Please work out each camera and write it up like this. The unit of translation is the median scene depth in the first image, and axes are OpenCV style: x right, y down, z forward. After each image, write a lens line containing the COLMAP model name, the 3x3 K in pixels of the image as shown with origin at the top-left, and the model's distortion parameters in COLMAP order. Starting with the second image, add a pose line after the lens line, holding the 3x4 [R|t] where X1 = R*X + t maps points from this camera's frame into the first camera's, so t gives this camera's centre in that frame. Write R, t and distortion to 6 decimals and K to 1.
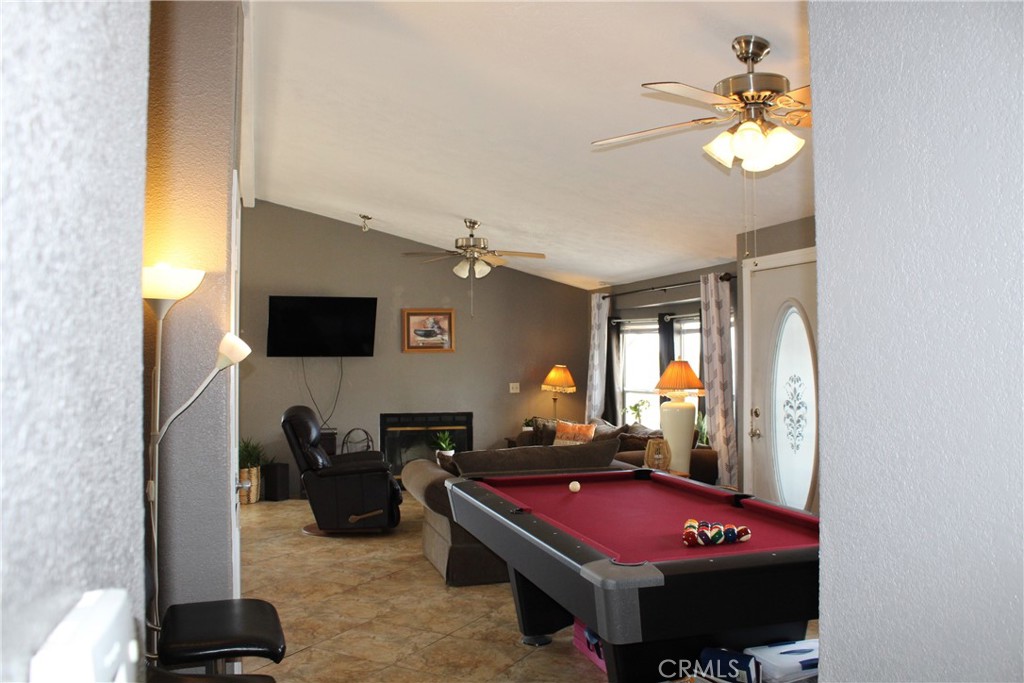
lens RADIAL K [[847.0, 0, 512.0], [0, 847.0, 341.5], [0, 0, 1]] dist [-0.180469, 0.162210]
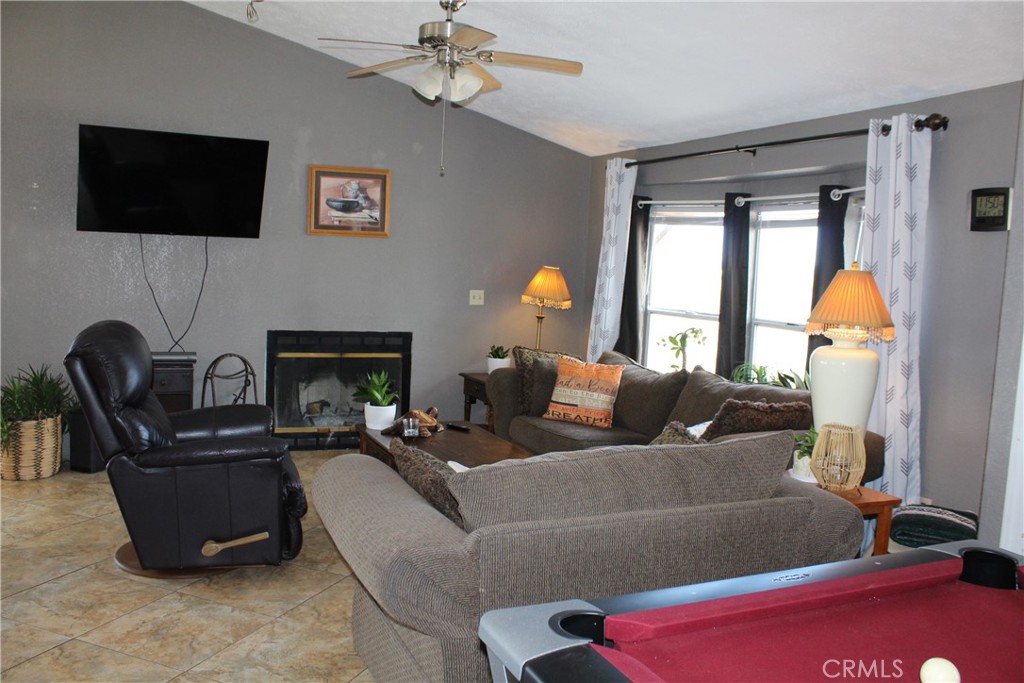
lens RADIAL K [[847.0, 0, 512.0], [0, 847.0, 341.5], [0, 0, 1]] dist [-0.180469, 0.162210]
pose [[0.990782, 0.038894, 0.129763, -0.057671], [-0.053633, 0.992248, 0.112101, 0.014797], [-0.124397, -0.118027, 0.985188, 0.370047]]
